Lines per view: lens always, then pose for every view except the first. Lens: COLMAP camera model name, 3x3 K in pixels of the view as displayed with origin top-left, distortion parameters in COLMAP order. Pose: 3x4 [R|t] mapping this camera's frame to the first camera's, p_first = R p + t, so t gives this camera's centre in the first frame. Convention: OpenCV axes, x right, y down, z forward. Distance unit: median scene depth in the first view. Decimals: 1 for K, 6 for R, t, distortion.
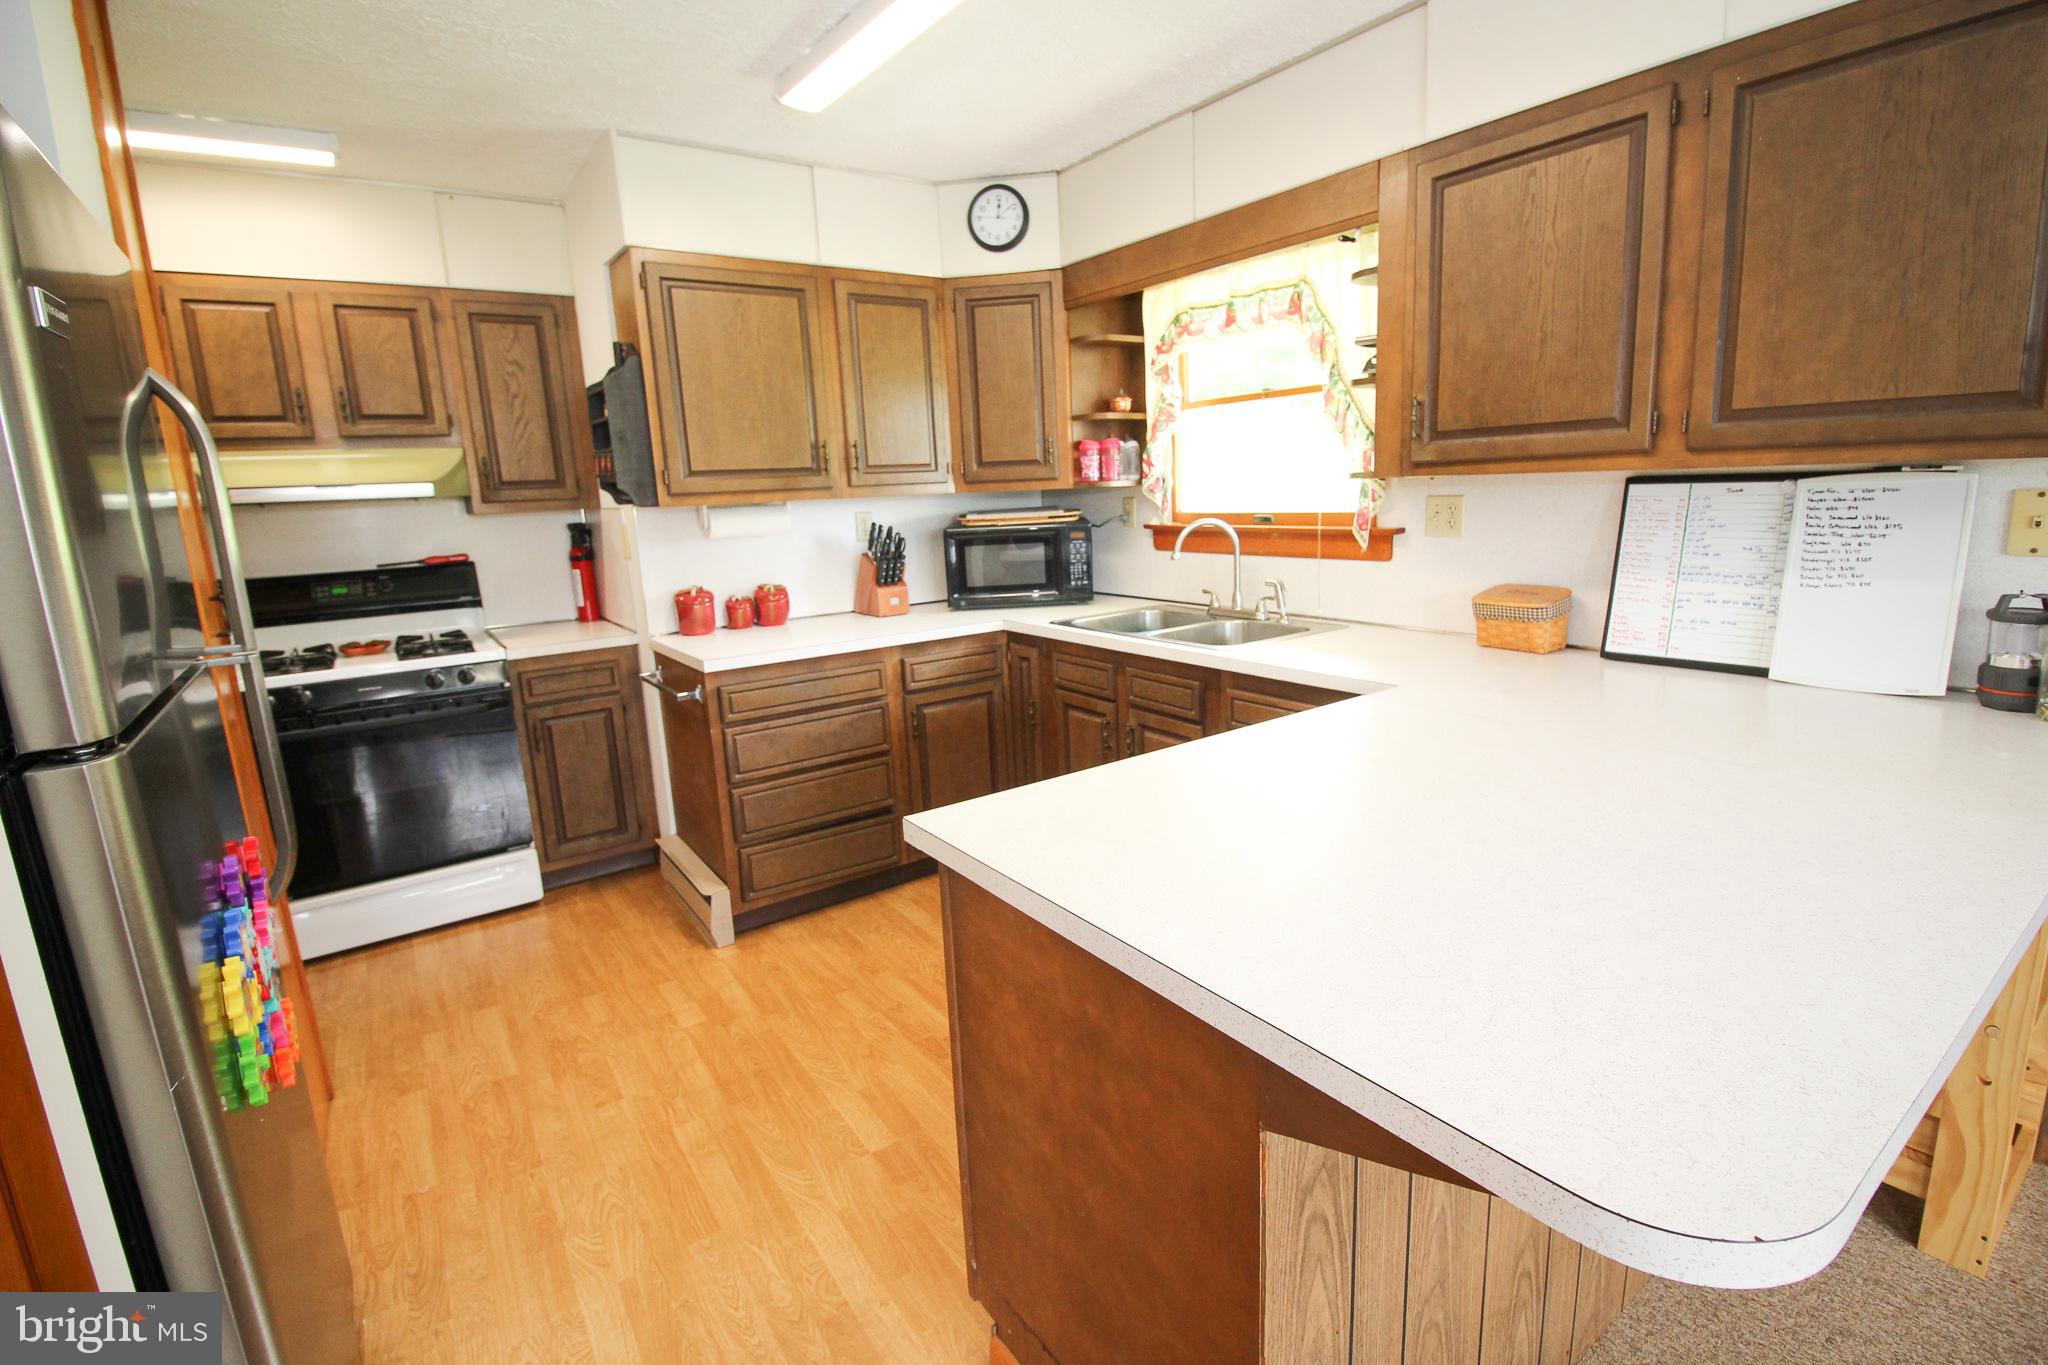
lens RADIAL K [[943.1, 0, 1040.7], [0, 943.1, 670.9], [0, 0, 1]] dist [-0.015426, -0.000405]
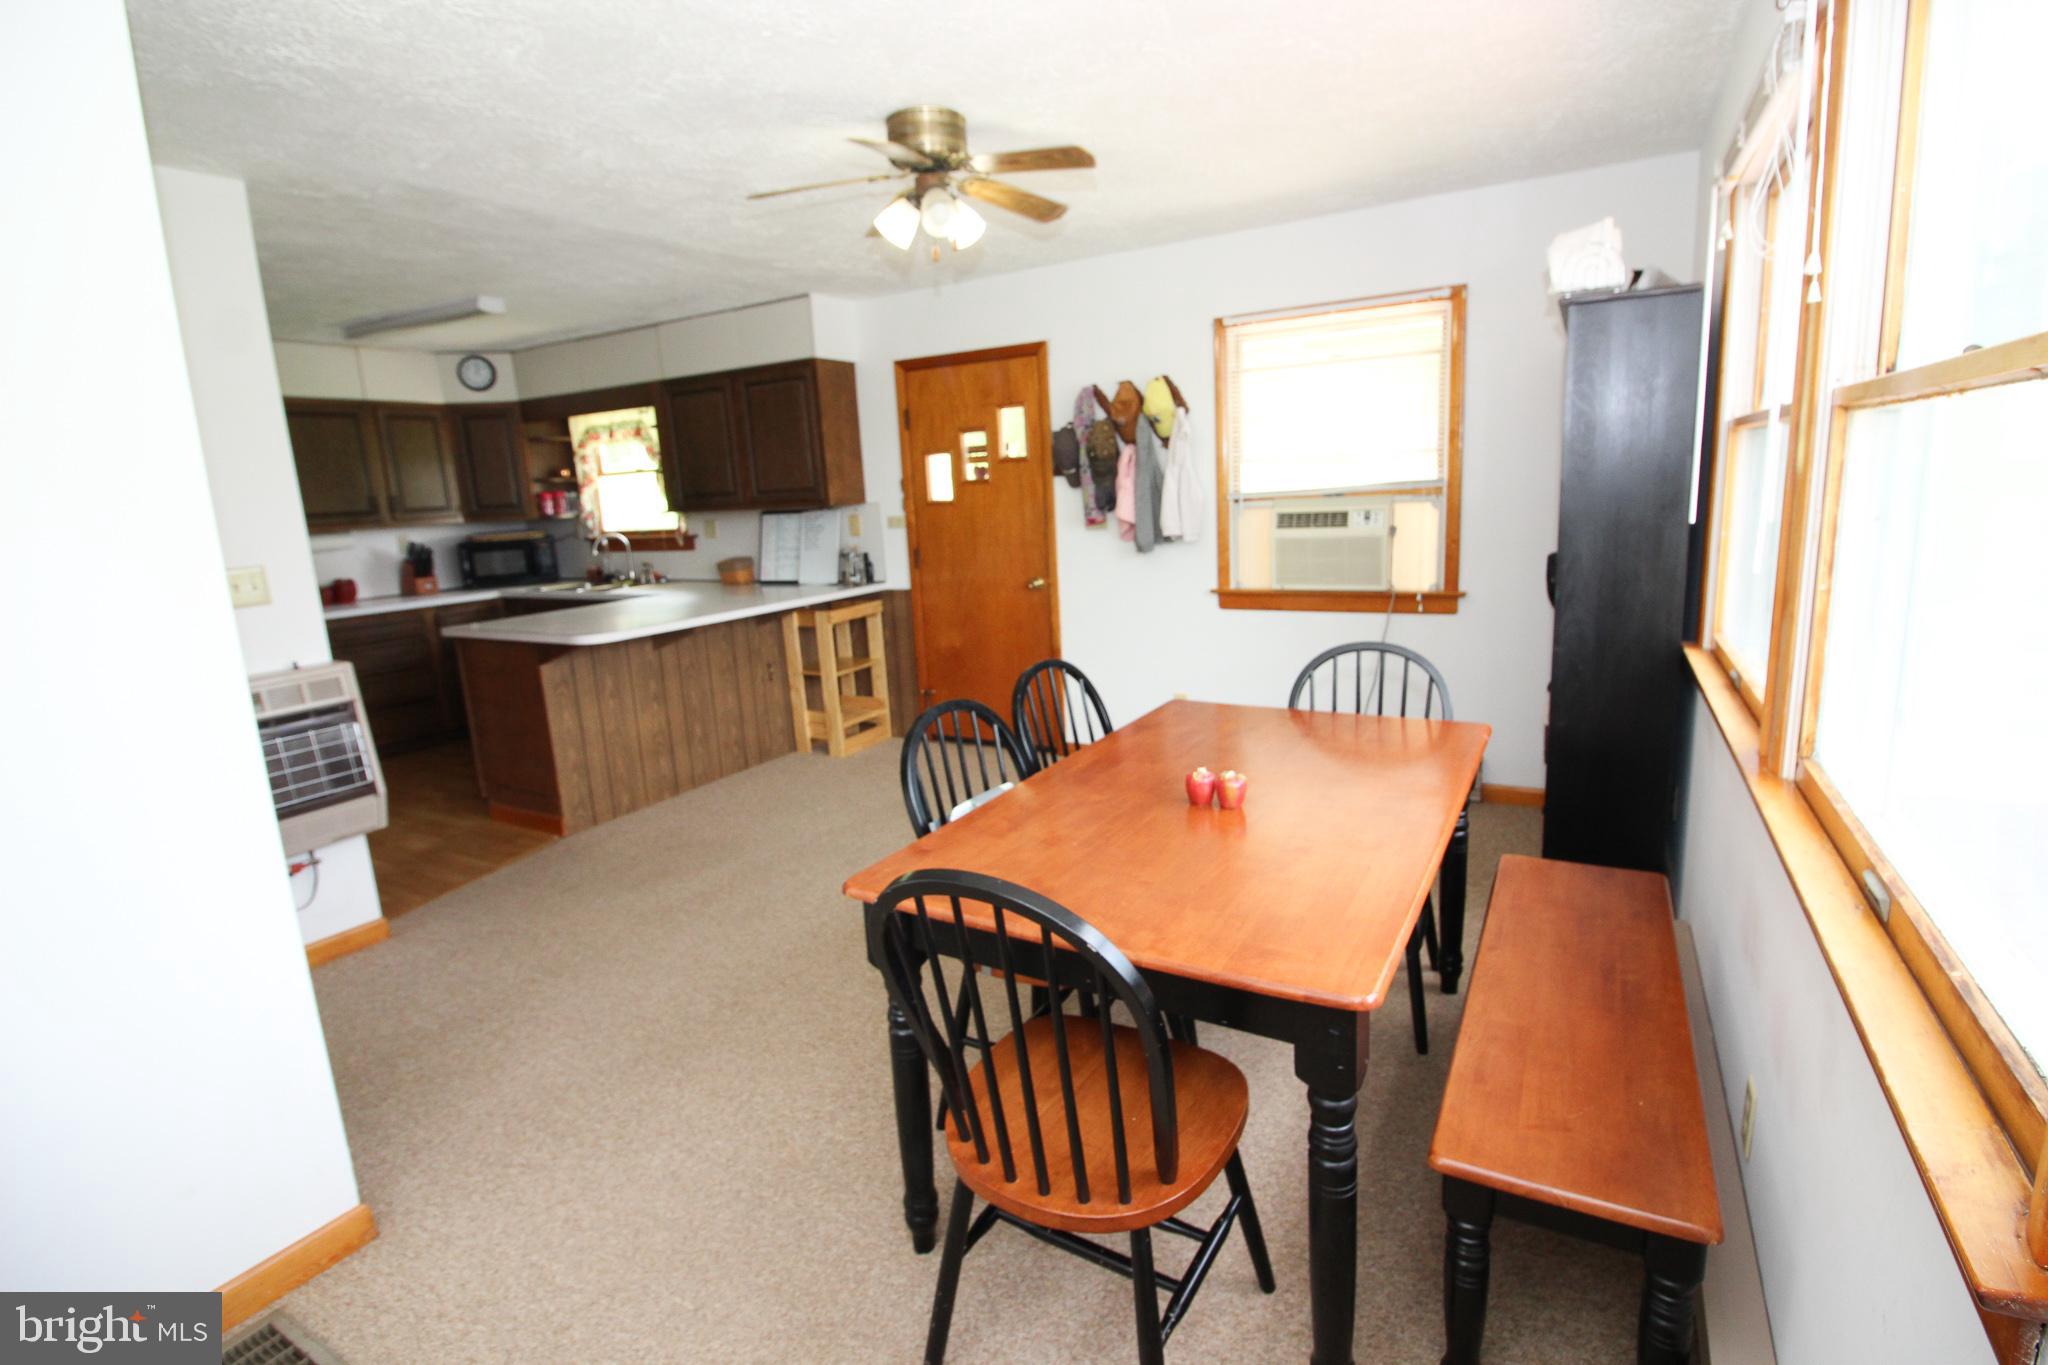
lens RADIAL K [[943.1, 0, 1035.5], [0, 943.1, 667.6], [0, 0, 1]] dist [-0.015426, -0.000405]
pose [[0.905019, -0.080825, 0.417622, 0.172682], [0.091474, 0.995792, -0.005511, 0.261194], [-0.415419, 0.043189, 0.908604, -1.428978]]
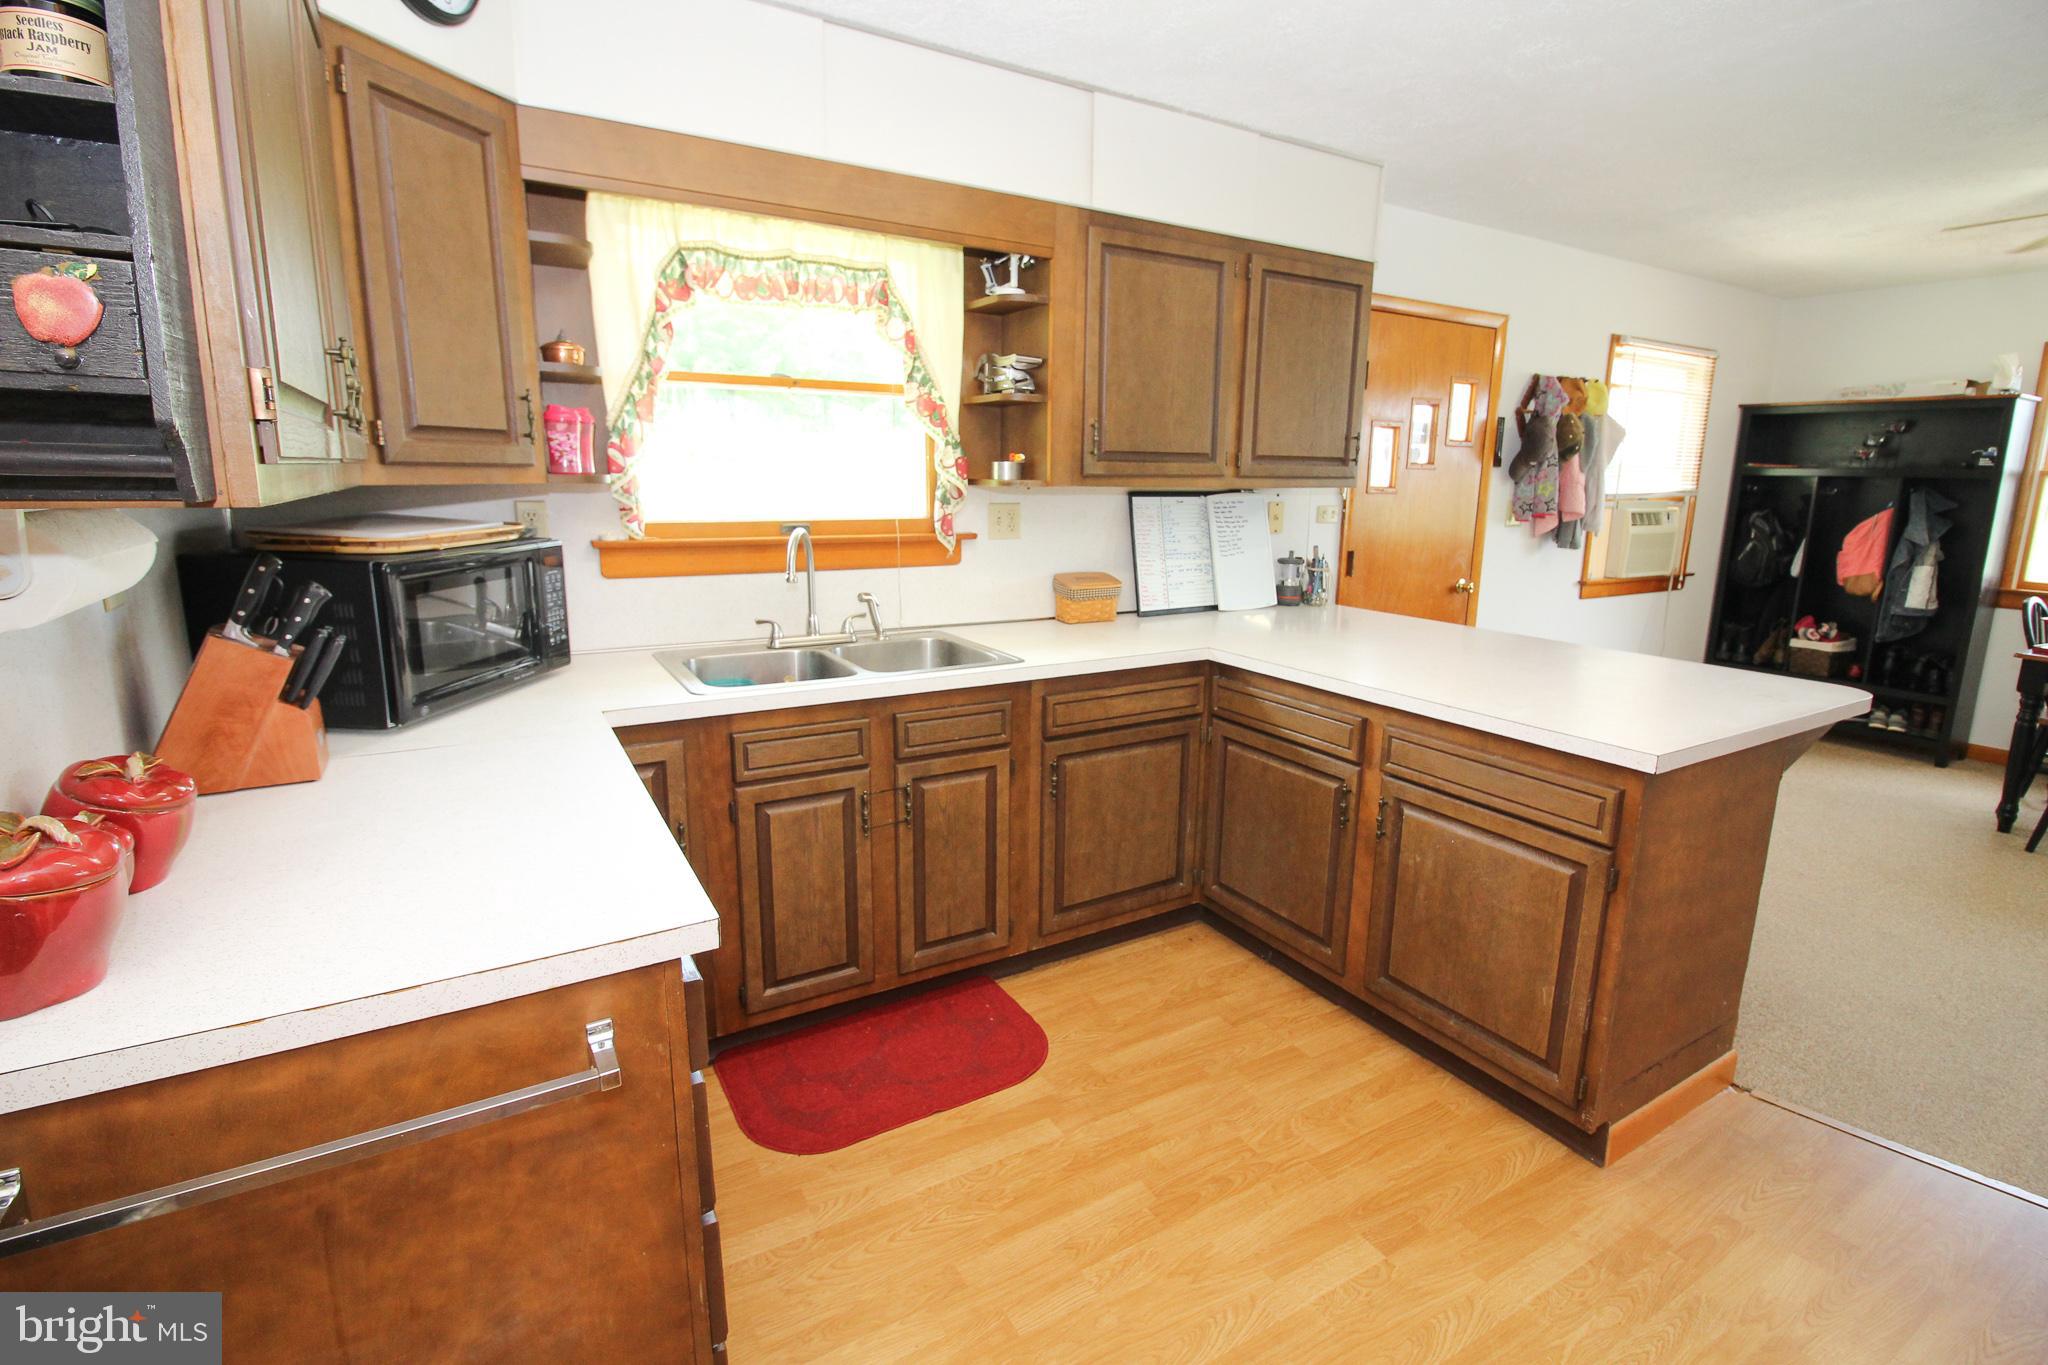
lens RADIAL K [[943.1, 0, 1031.8], [0, 943.1, 677.2], [0, 0, 1]] dist [-0.015426, -0.000405]
pose [[0.079539, -0.165257, 0.983038, -0.771034], [0.178275, 0.972622, 0.149081, -0.151384], [-0.980761, 0.163393, 0.106823, 0.914408]]
